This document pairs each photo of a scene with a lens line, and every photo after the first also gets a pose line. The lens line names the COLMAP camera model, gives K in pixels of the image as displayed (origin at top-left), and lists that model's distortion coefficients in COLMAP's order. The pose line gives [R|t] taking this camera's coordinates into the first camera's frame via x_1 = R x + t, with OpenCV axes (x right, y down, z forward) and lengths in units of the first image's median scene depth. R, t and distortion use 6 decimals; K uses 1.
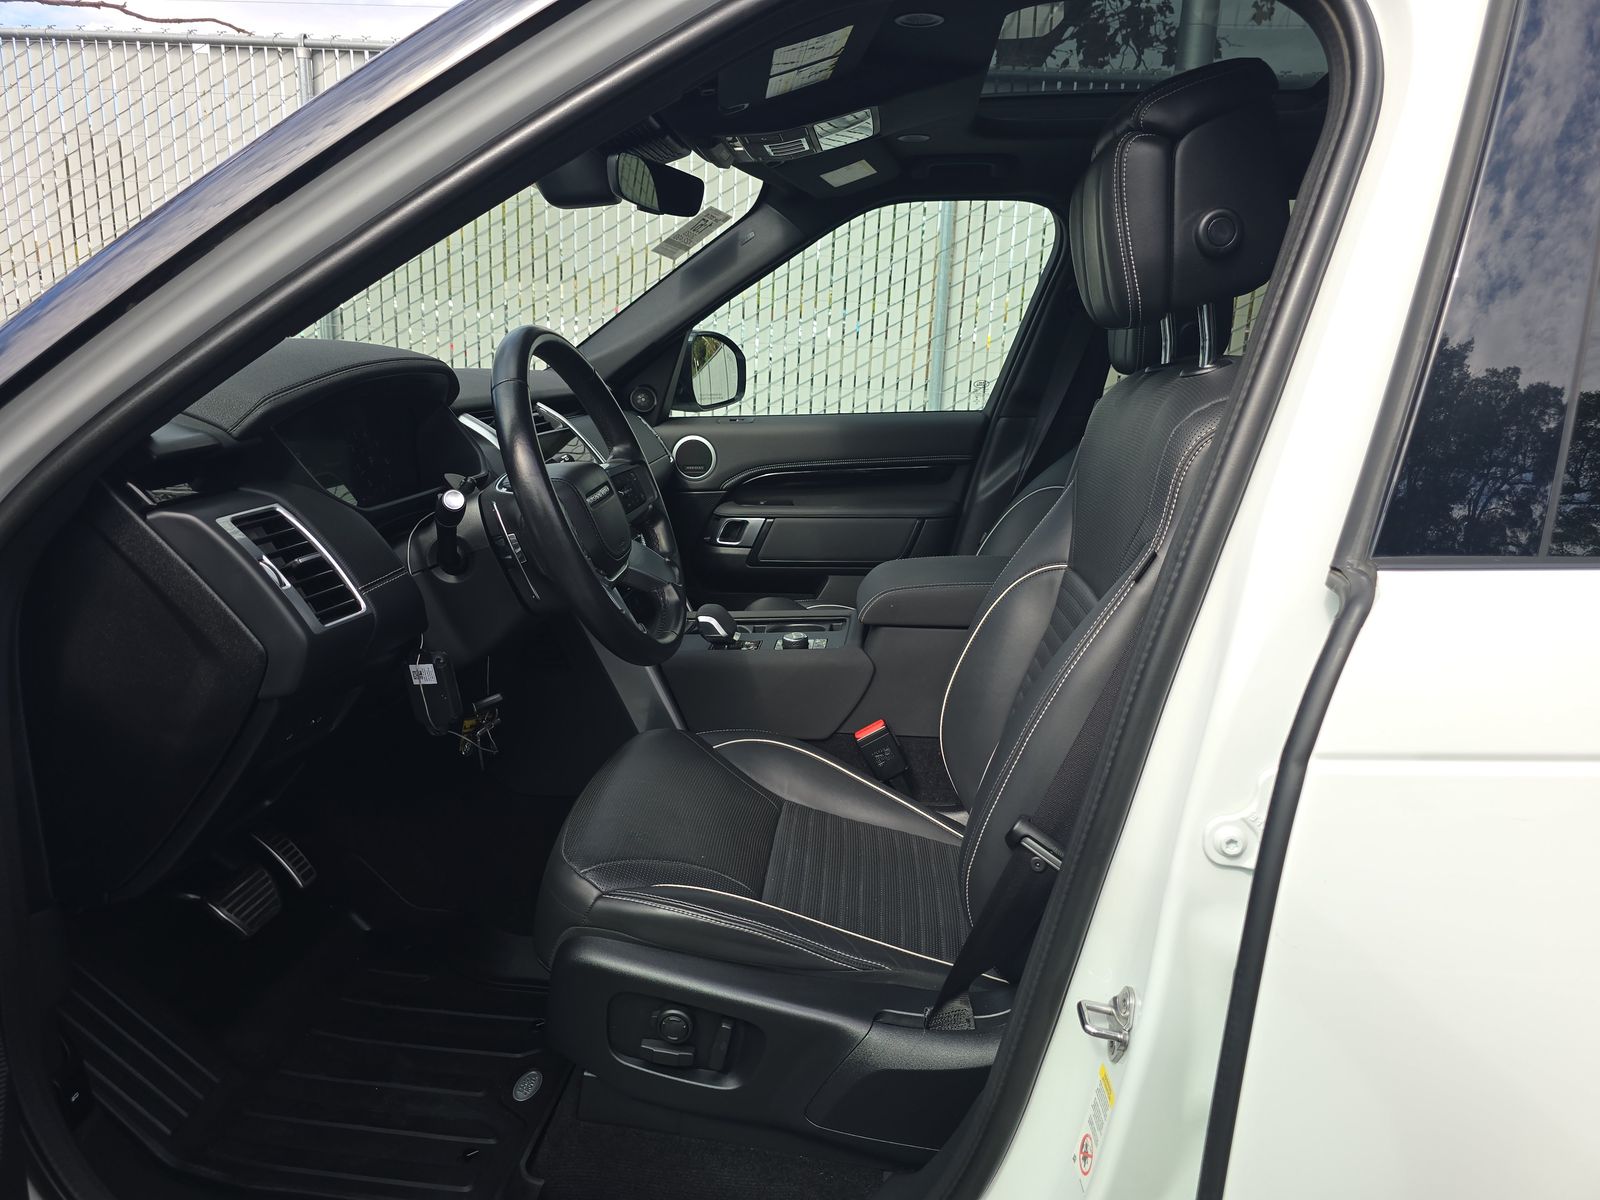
lens RADIAL K [[1073.6, 0, 794.3], [0, 1073.6, 619.5], [0, 0, 1]] dist [0.057226, -0.000981]
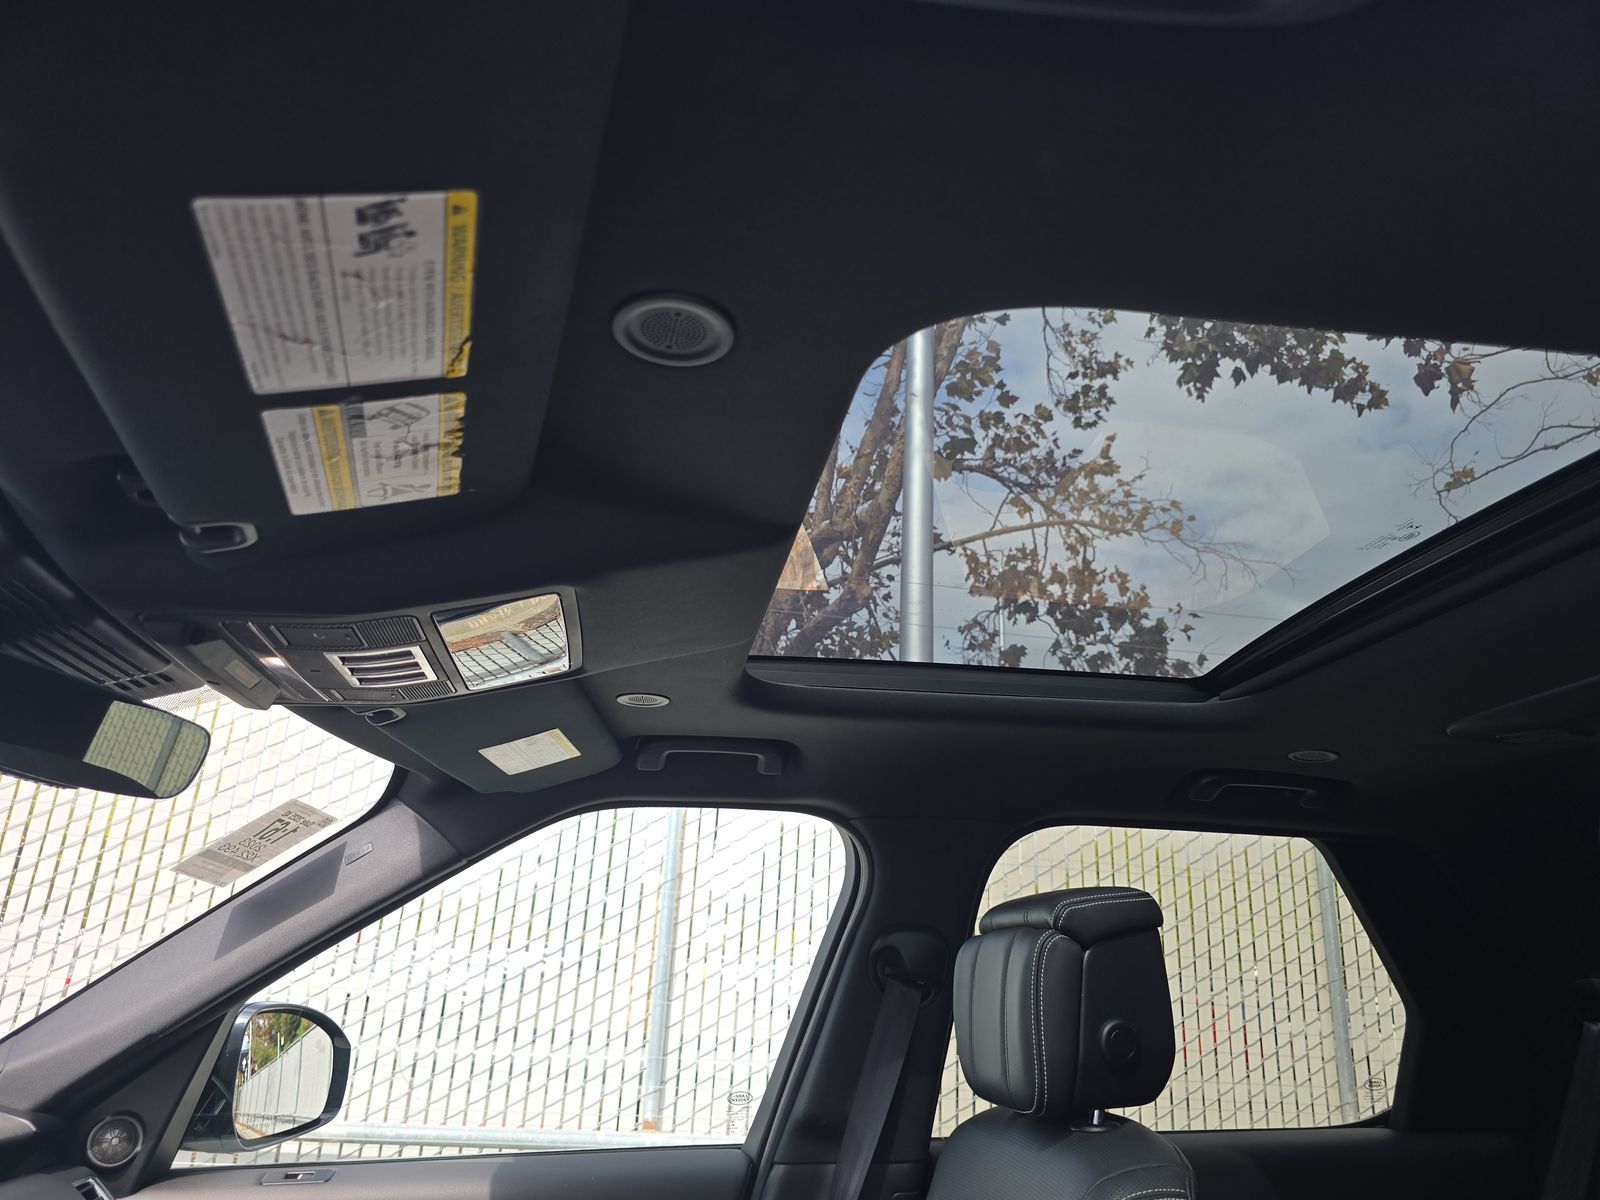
lens RADIAL K [[1073.6, 0, 794.3], [0, 1073.6, 619.5], [0, 0, 1]] dist [0.057226, -0.000981]
pose [[0.968381, 0.091345, 0.232150, 0.034758], [0.047515, 0.845990, -0.531078, -0.116879], [-0.244908, 0.525316, 0.814901, 0.341024]]
